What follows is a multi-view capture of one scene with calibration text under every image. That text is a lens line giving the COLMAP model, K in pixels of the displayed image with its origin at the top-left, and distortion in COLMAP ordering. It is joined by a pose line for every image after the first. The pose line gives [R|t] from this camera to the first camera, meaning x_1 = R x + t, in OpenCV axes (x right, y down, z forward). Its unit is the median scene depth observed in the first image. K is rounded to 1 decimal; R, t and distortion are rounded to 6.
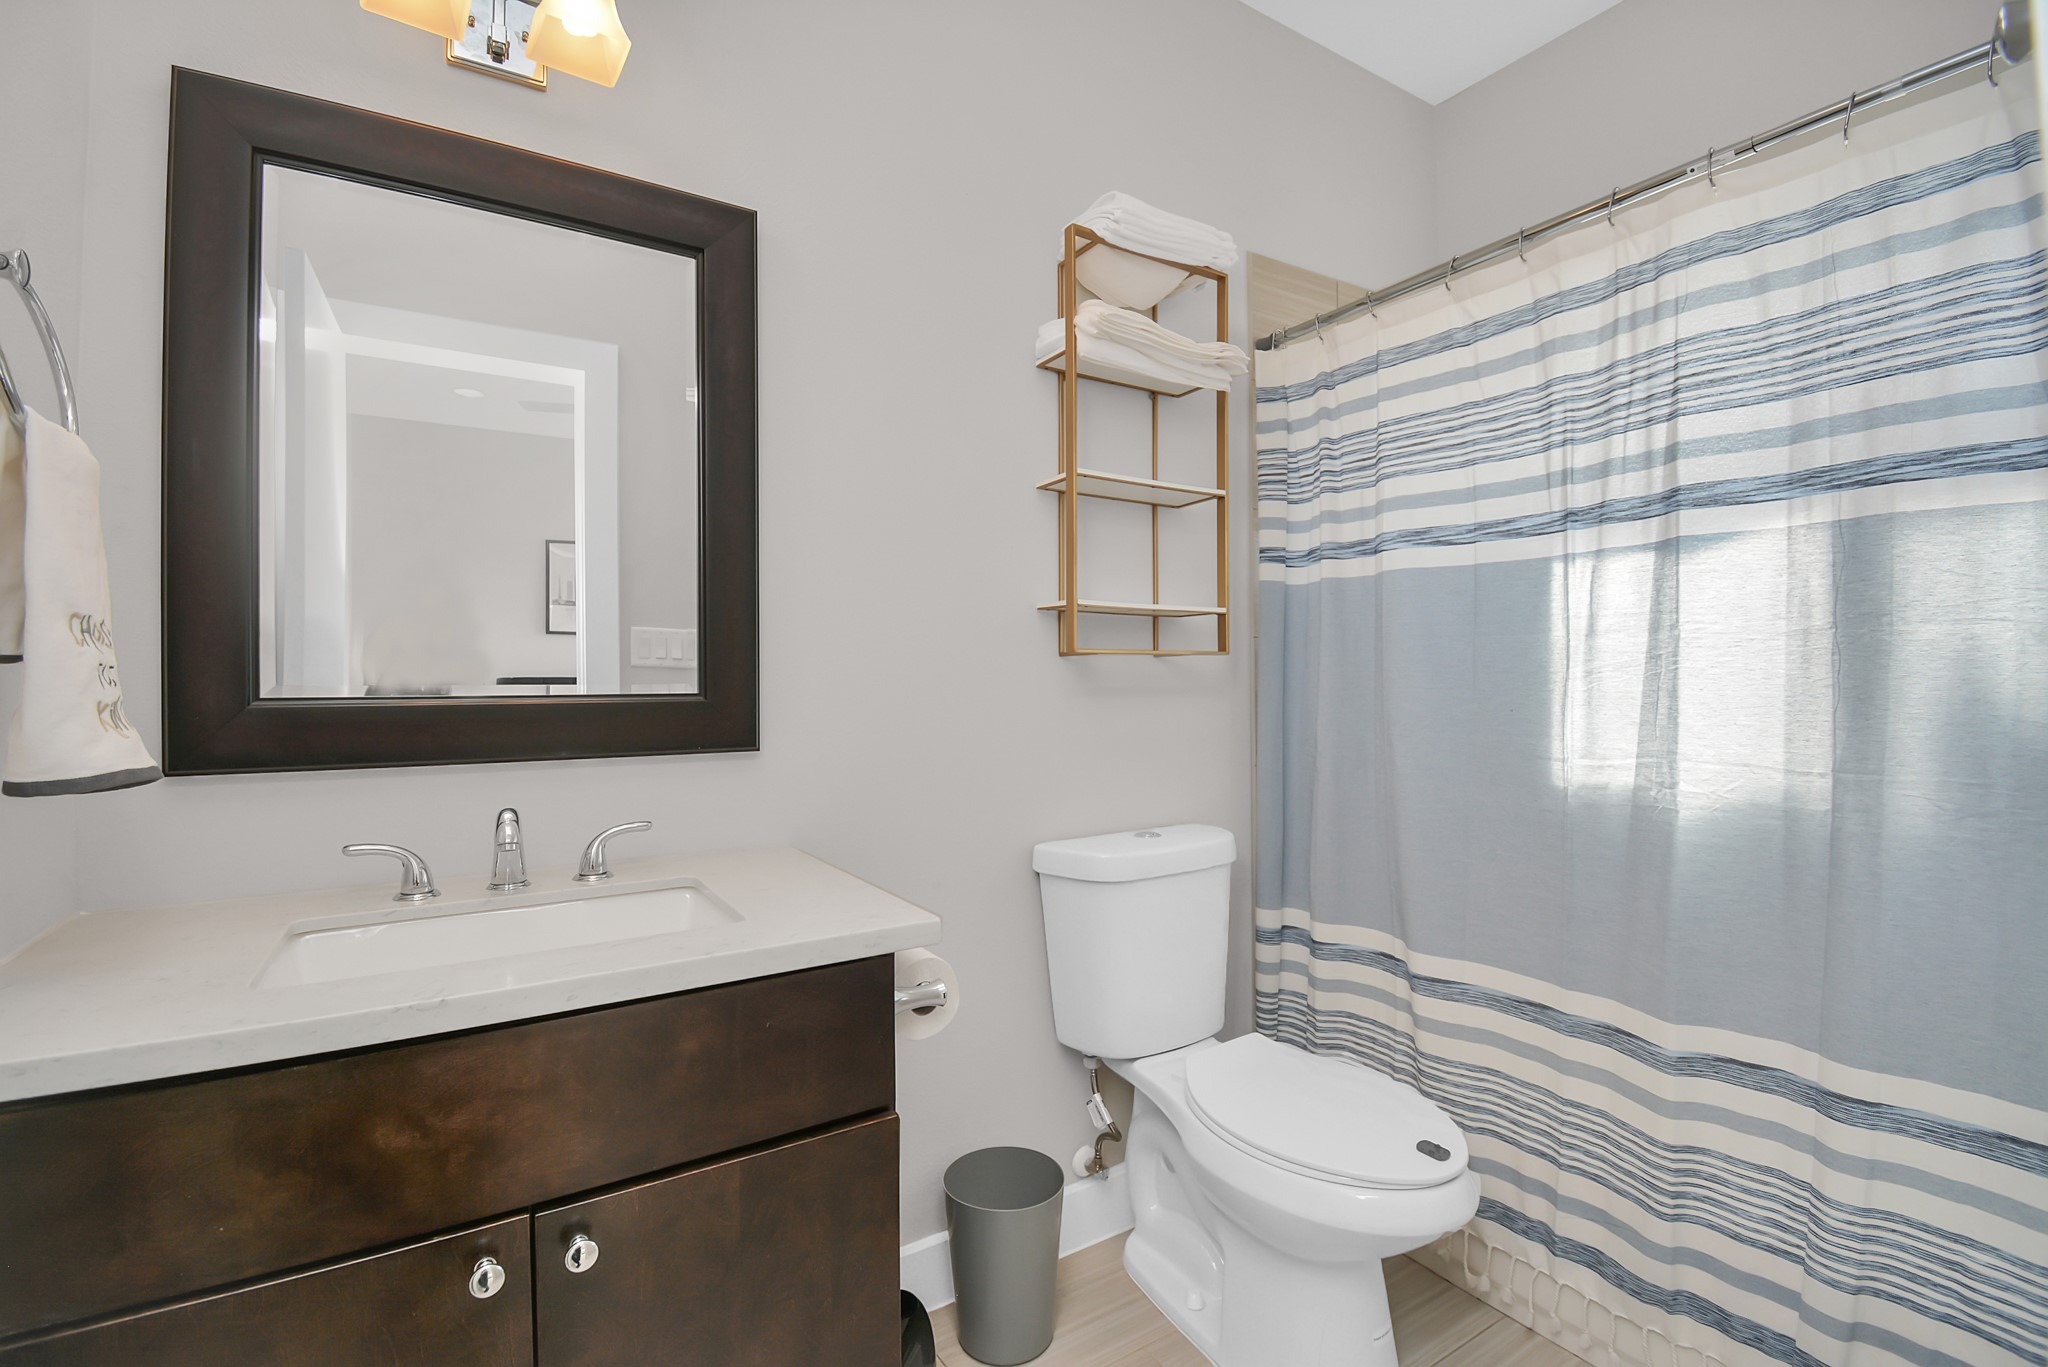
lens RADIAL K [[969.5, 0, 1020.8], [0, 969.5, 681.5], [0, 0, 1]] dist [-0.016736, -0.001168]
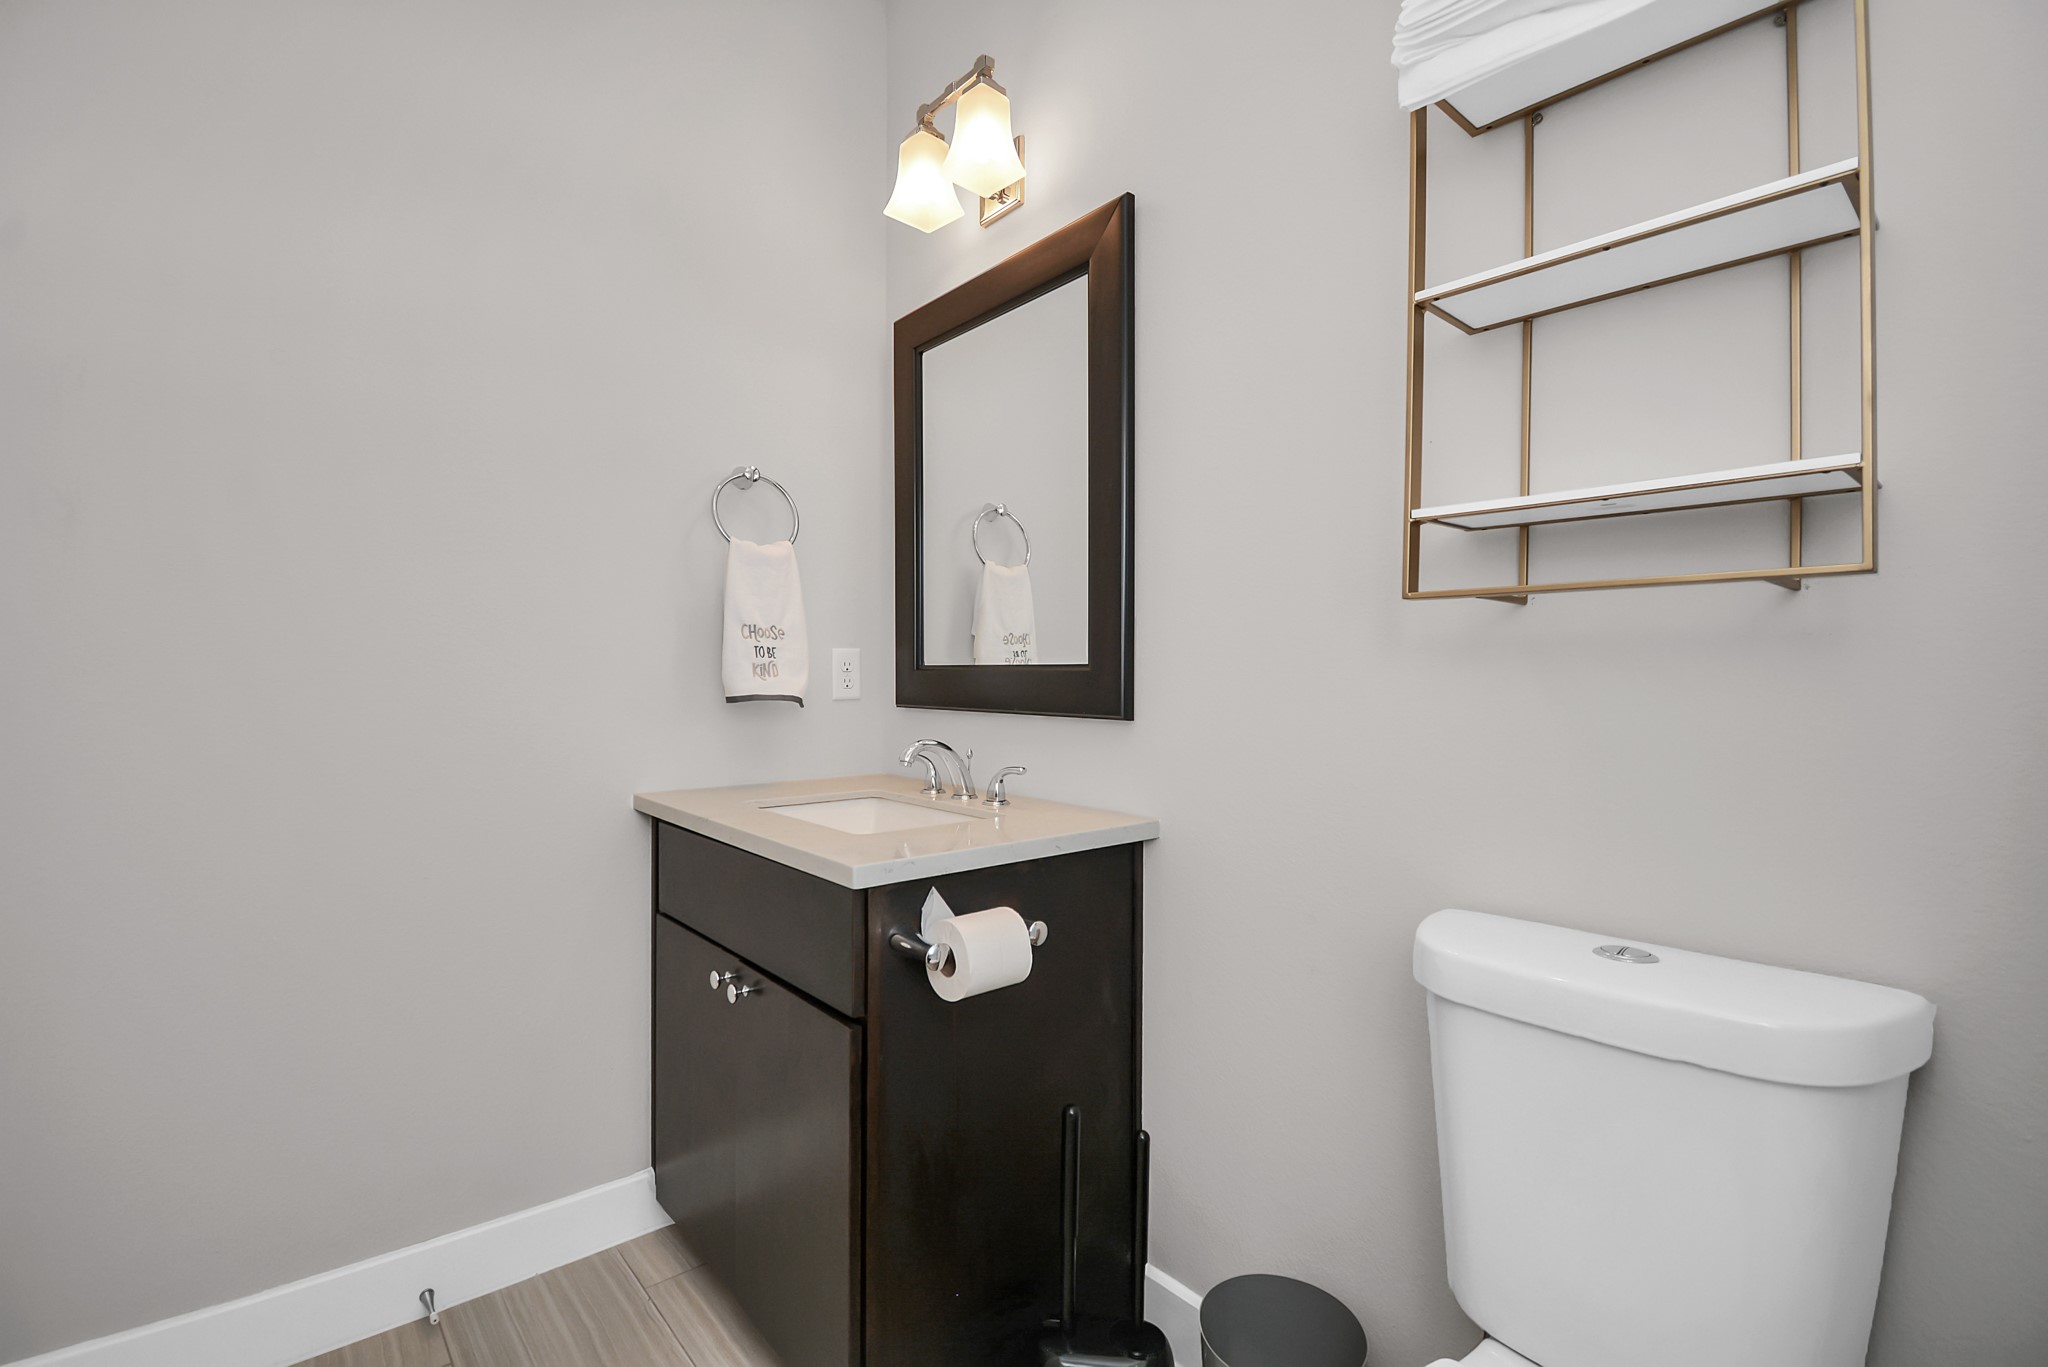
lens RADIAL K [[969.5, 0, 1022.6], [0, 969.5, 677.6], [0, 0, 1]] dist [-0.016736, -0.001168]
pose [[0.075087, 0.013857, -0.997081, 0.778984], [-0.001417, 0.999904, 0.013789, 0.012975], [0.997176, 0.000378, 0.075099, 0.852195]]
